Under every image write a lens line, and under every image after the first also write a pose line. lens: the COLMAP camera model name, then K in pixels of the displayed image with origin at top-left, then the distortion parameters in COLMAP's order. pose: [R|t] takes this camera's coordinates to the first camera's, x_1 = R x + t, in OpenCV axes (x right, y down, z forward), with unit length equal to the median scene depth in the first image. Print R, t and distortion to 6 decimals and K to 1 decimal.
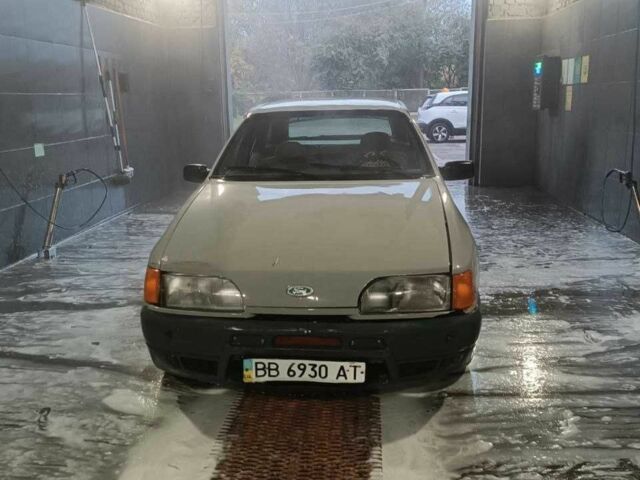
lens RADIAL K [[602.8, 0, 323.2], [0, 602.8, 237.3], [0, 0, 1]] dist [0.066029, -0.090841]
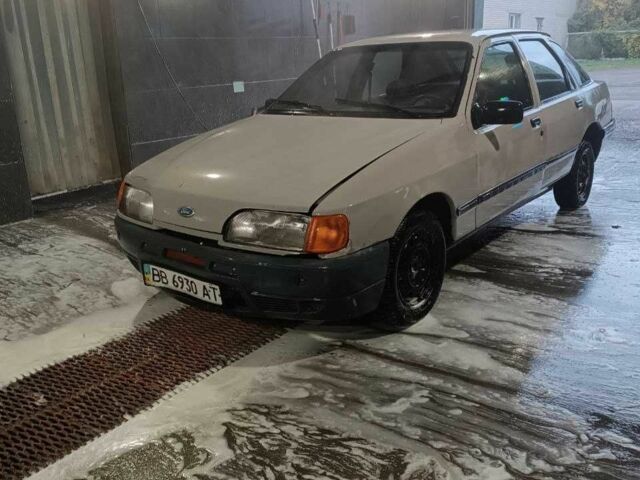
lens RADIAL K [[602.8, 0, 323.2], [0, 602.8, 237.3], [0, 0, 1]] dist [0.066029, -0.090841]
pose [[0.824843, 0.149444, -0.545253, 0.758571], [-0.102833, 0.988002, 0.115230, -0.015827], [0.555931, -0.038977, 0.830314, 0.227632]]
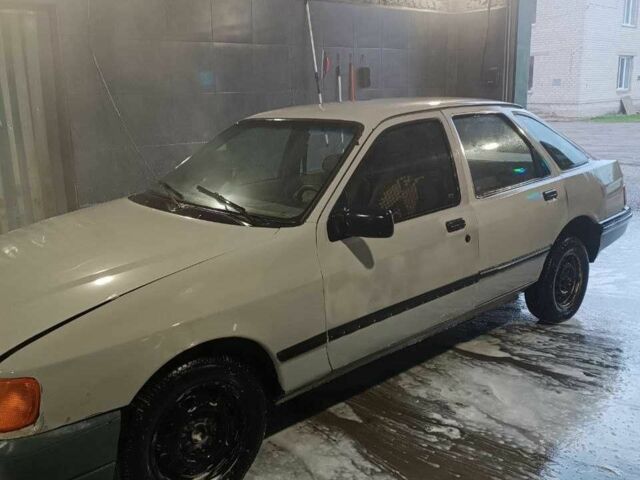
lens RADIAL K [[602.8, 0, 323.2], [0, 602.8, 237.3], [0, 0, 1]] dist [0.066029, -0.090841]
pose [[0.710548, 0.164889, -0.684056, 0.937354], [-0.149686, 0.985325, 0.082026, -0.206165], [0.687543, 0.044110, 0.724803, 0.753732]]
